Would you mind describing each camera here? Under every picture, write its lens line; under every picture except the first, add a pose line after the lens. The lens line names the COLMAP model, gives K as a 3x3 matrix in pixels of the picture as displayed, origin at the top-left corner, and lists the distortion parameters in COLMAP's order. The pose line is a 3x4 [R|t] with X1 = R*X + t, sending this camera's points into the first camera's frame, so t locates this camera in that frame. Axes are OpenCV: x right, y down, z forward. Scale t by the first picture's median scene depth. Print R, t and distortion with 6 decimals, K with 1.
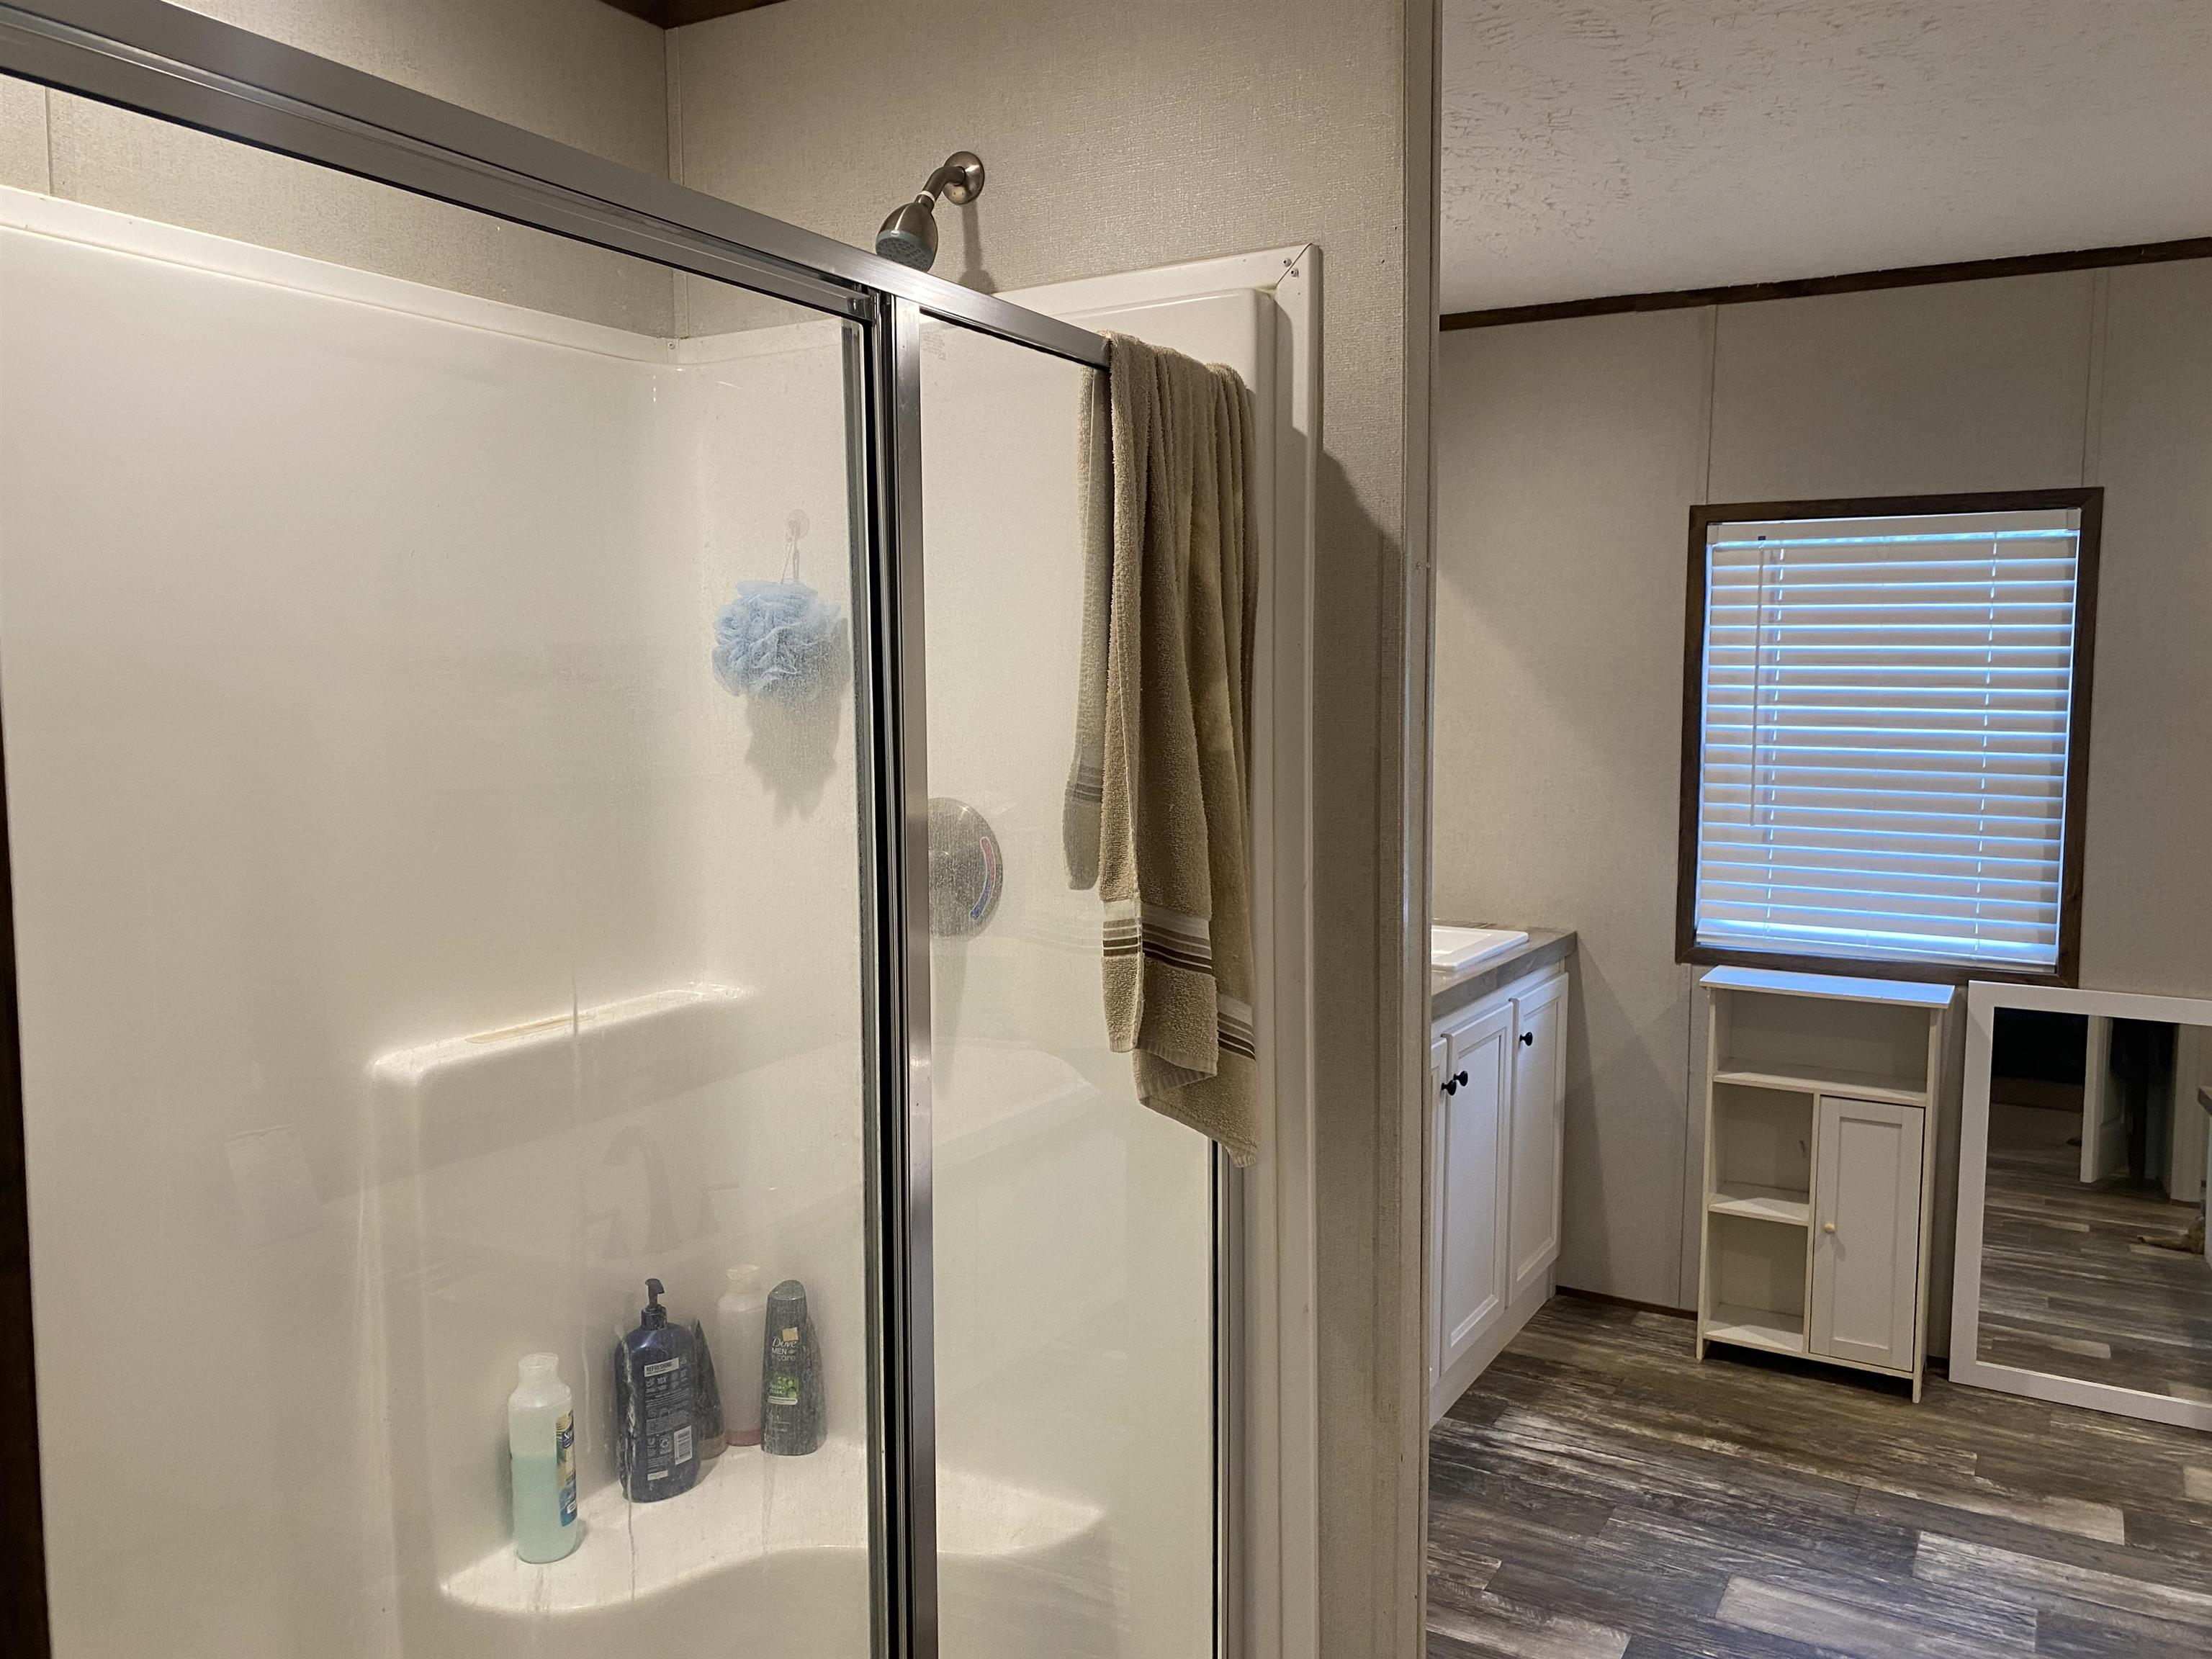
lens RADIAL K [[1672.4, 0, 1092.6], [0, 1672.4, 849.7], [0, 0, 1]] dist [0.012443, -0.012056]
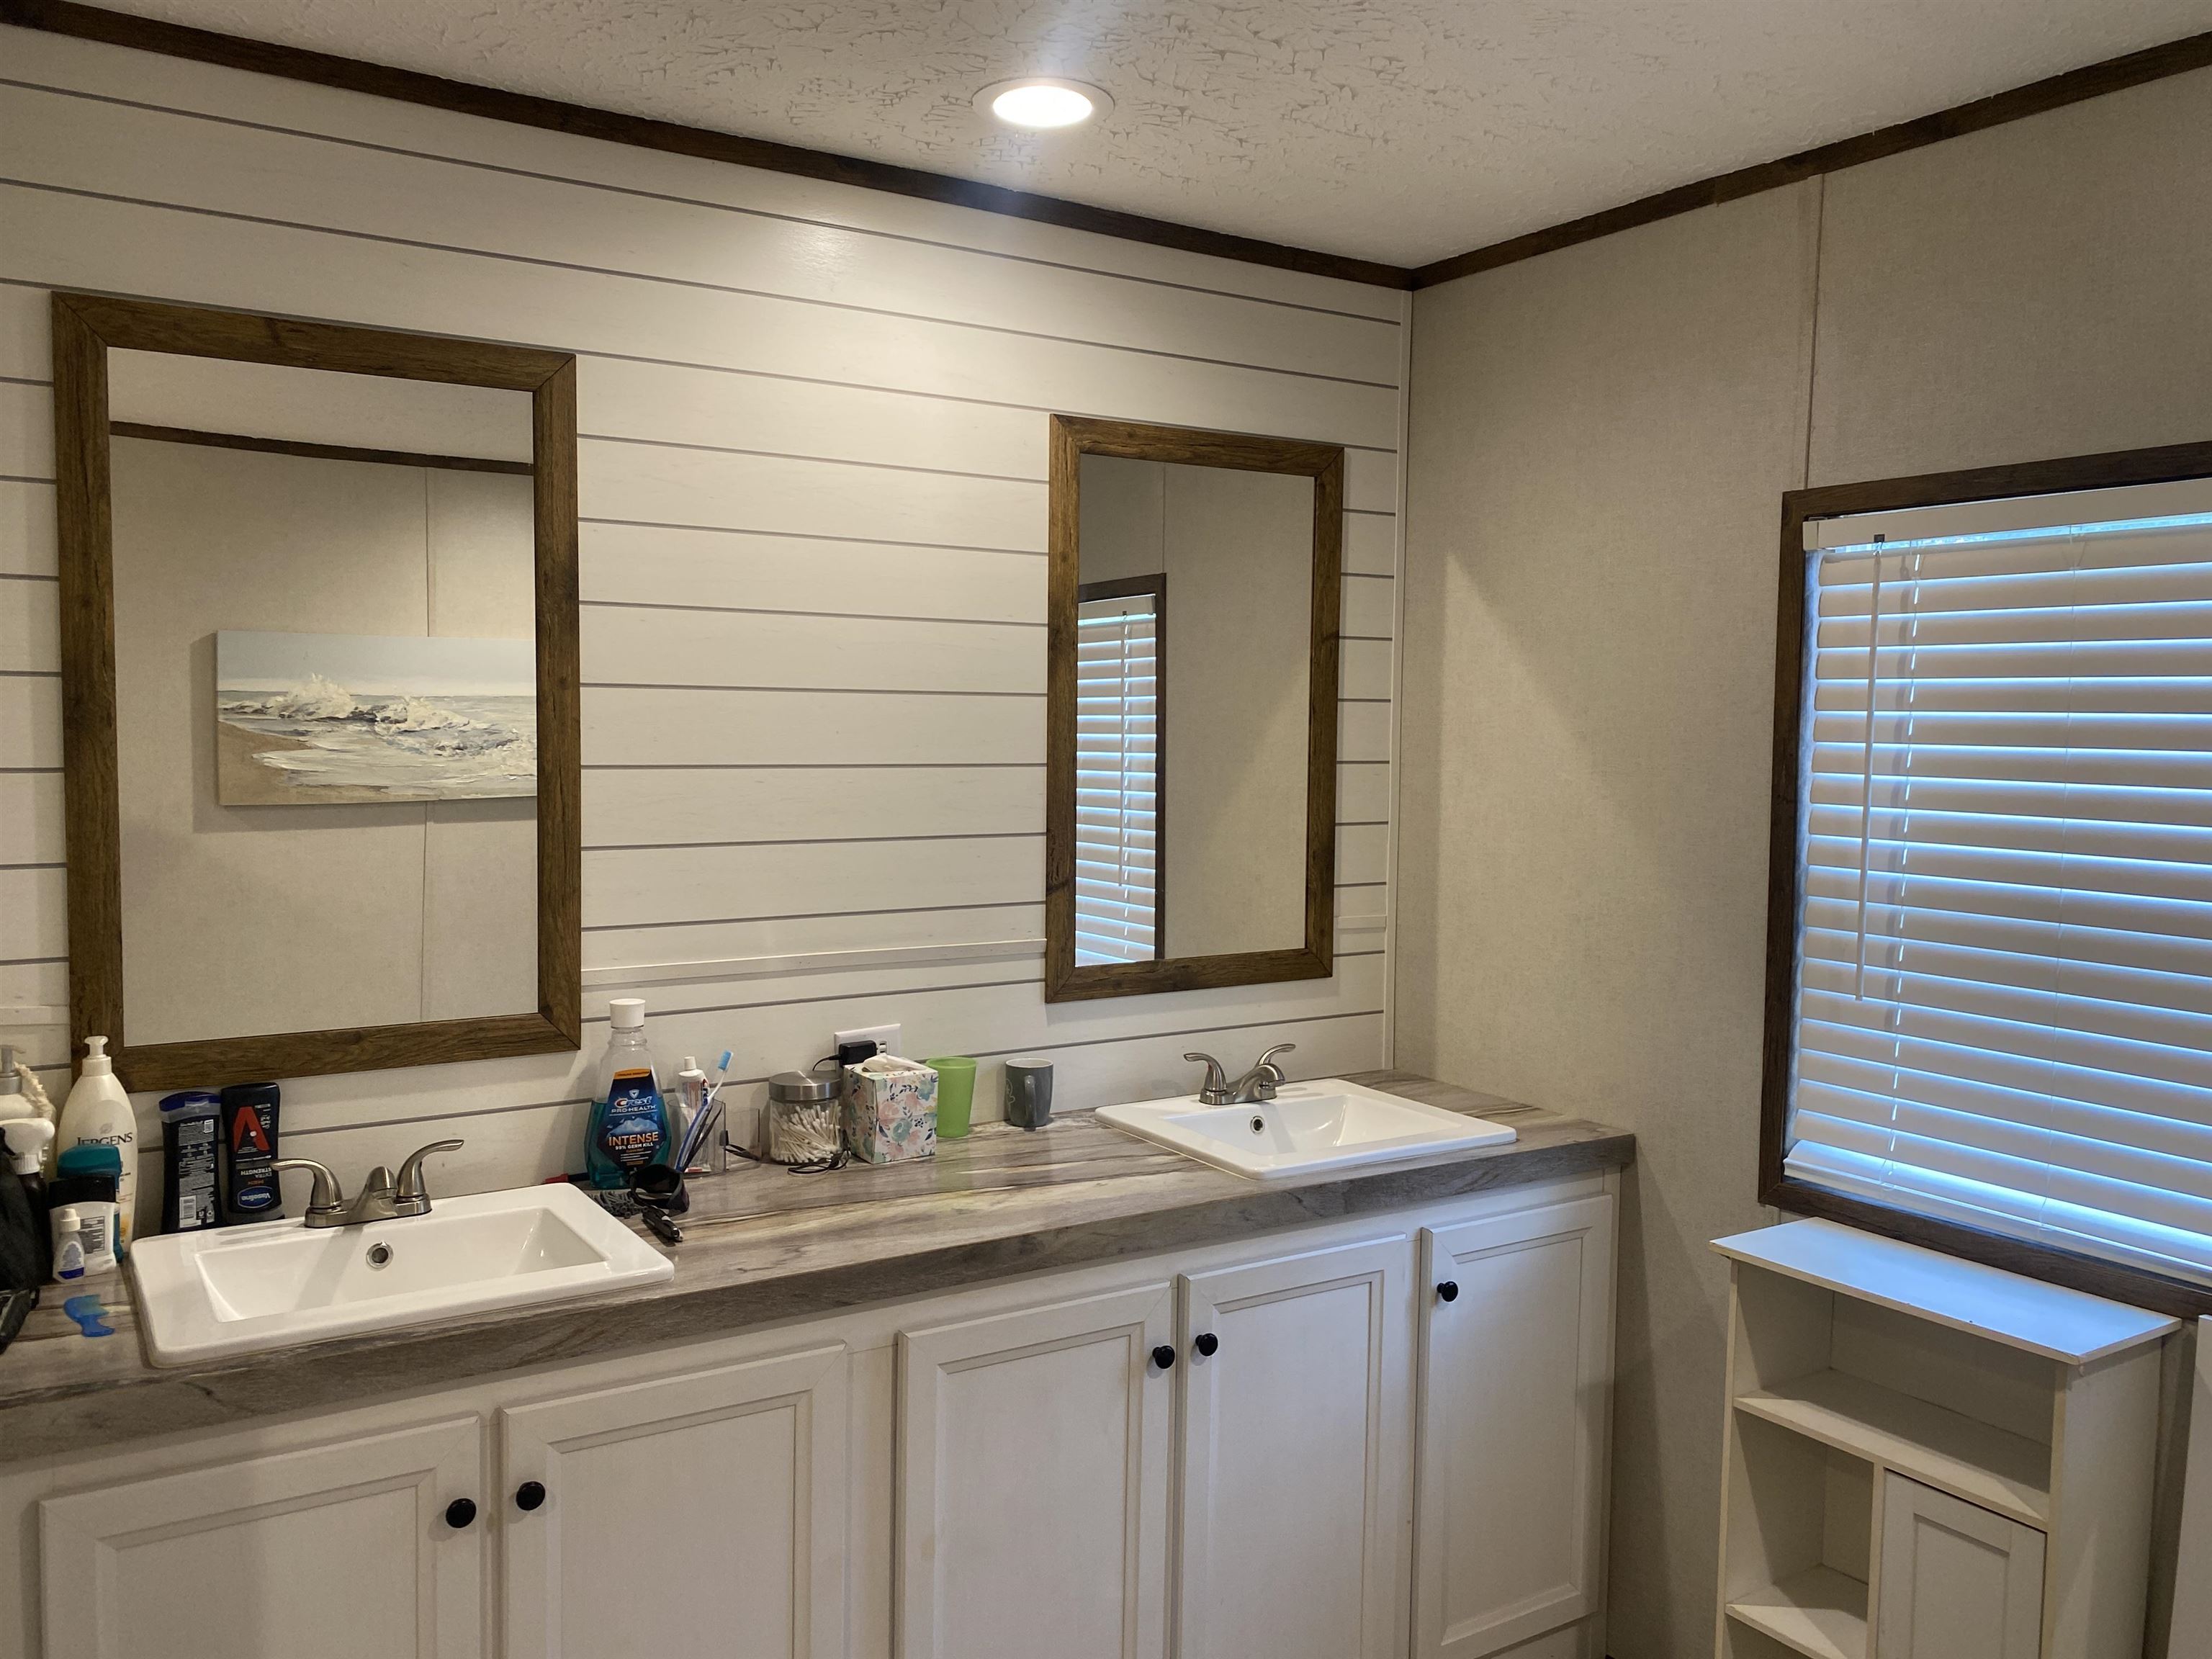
lens RADIAL K [[1672.4, 0, 1092.6], [0, 1672.4, 849.7], [0, 0, 1]] dist [0.012443, -0.012056]
pose [[0.893168, 0.043926, -0.447572, 0.413535], [-0.057898, 0.998168, -0.017578, -0.042964], [0.445980, 0.041614, 0.894075, 0.316878]]
